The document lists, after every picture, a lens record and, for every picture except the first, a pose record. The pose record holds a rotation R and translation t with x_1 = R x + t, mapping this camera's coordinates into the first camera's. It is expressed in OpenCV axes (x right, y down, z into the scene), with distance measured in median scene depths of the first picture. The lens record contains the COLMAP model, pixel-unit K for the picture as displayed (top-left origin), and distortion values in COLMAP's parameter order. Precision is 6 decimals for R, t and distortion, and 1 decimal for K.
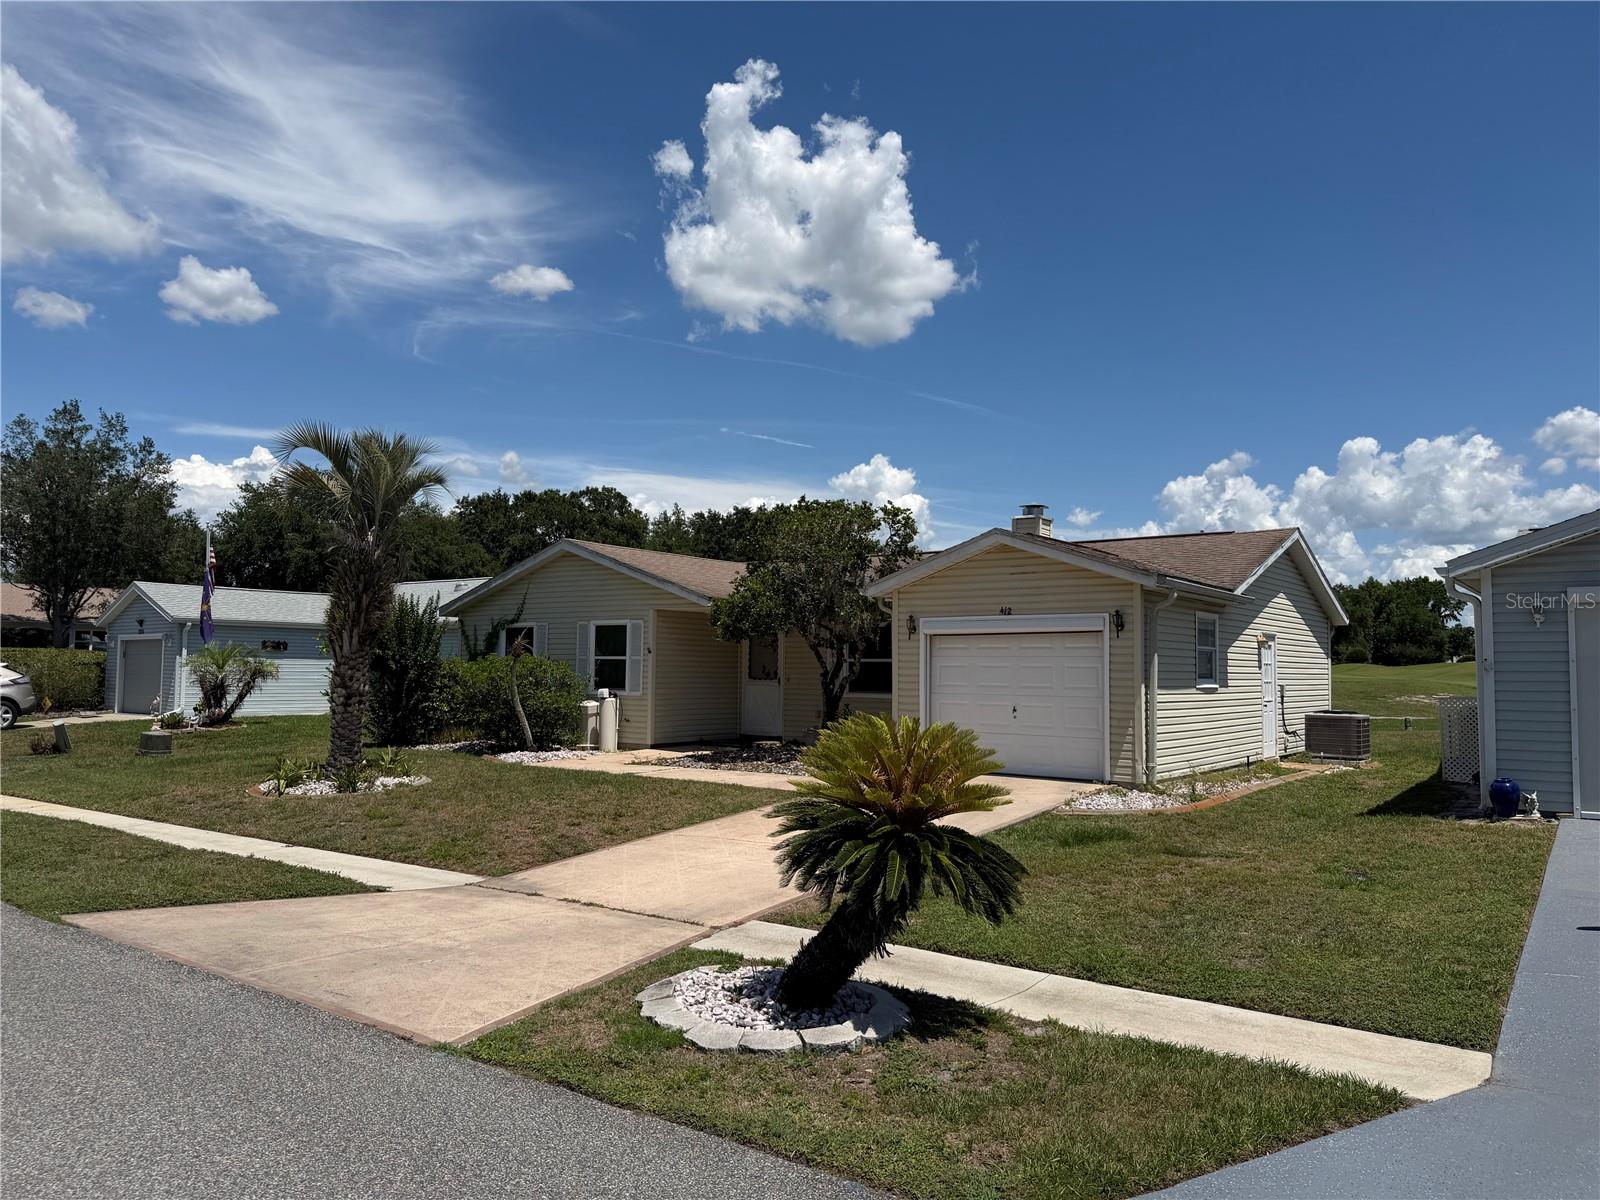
lens RADIAL K [[1128.6, 0, 800.0], [0, 1128.6, 600.0], [0, 0, 1]] dist [0.044297, -0.001177]
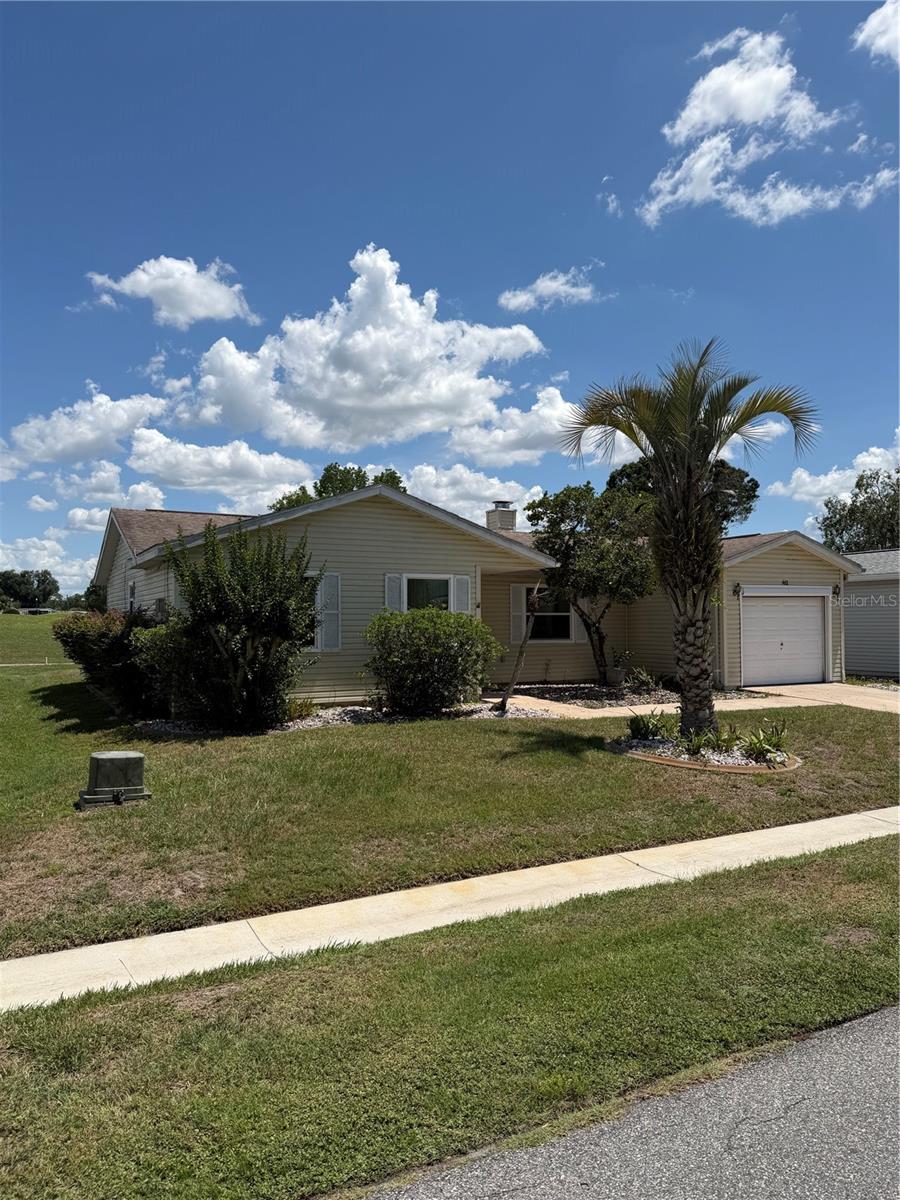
lens RADIAL K [[846.5, 0, 450.0], [0, 846.5, 600.0], [0, 0, 1]] dist [0.044297, -0.001177]
pose [[0.405385, 0.004988, 0.914132, -1.054380], [-0.047712, 0.998738, 0.015709, 0.036228], [-0.912900, -0.049984, 0.405111, 0.897950]]
